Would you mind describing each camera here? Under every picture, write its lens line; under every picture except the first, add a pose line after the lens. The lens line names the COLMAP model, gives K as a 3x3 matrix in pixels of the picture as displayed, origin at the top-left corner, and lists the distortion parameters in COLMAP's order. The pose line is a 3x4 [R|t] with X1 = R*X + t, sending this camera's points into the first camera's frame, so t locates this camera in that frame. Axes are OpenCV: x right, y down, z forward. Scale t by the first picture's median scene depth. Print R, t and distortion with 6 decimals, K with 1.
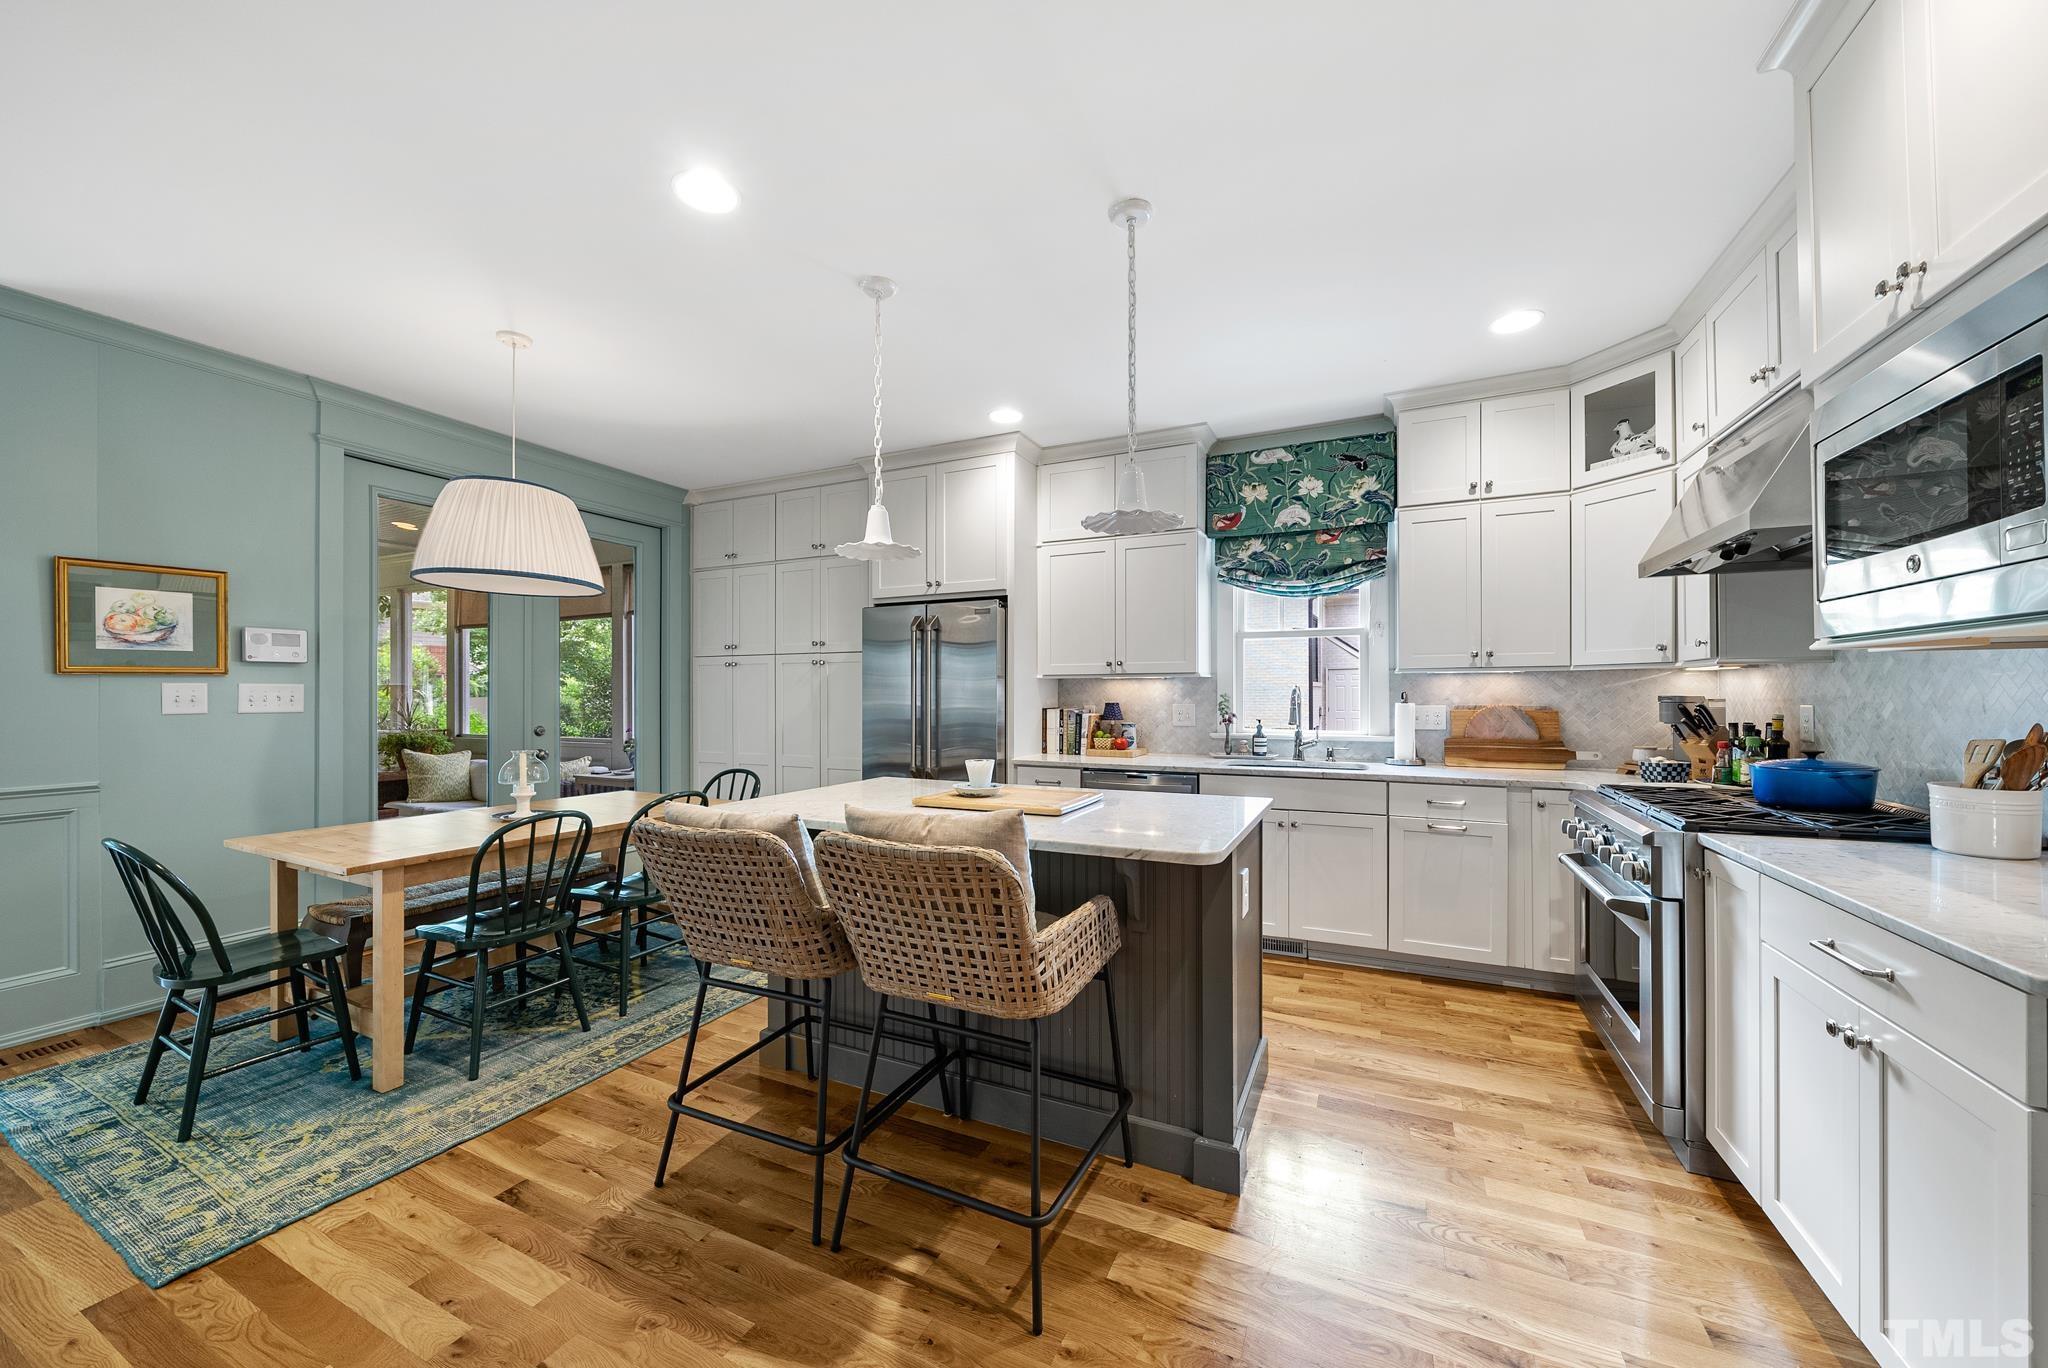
lens RADIAL K [[766.3, 0, 1024.0], [0, 766.3, 684.0], [0, 0, 1]] dist [0.000080, -0.000076]
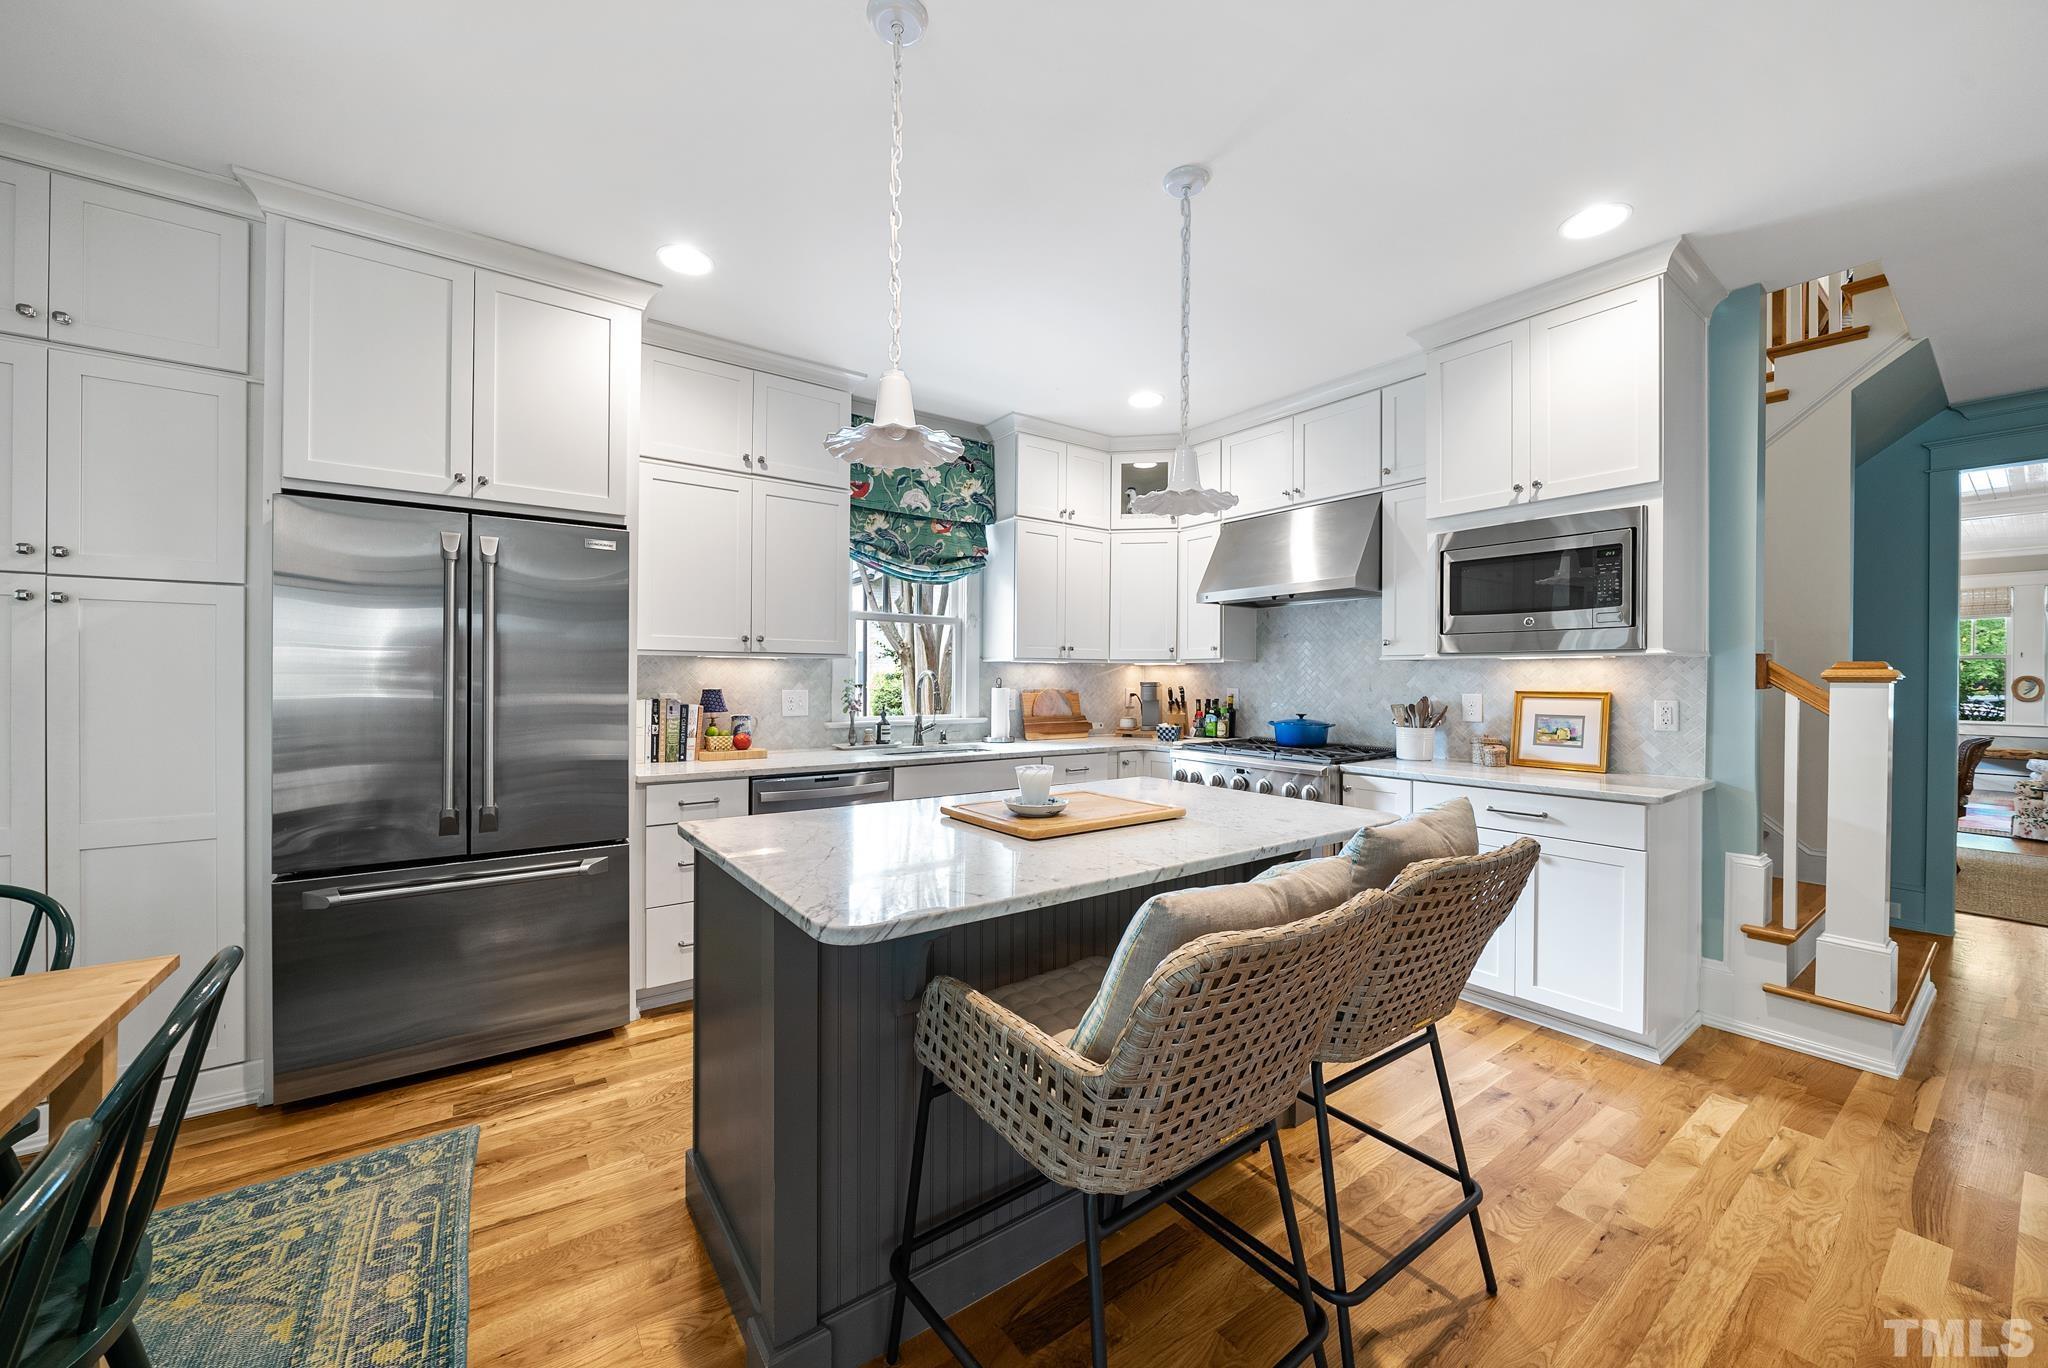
lens RADIAL K [[766.3, 0, 1024.0], [0, 766.3, 684.0], [0, 0, 1]] dist [0.000080, -0.000076]
pose [[0.468627, -0.001615, 0.883395, -0.466579], [-0.018464, 0.999762, 0.011623, 0.005251], [-0.883203, -0.021758, 0.468486, 0.413859]]
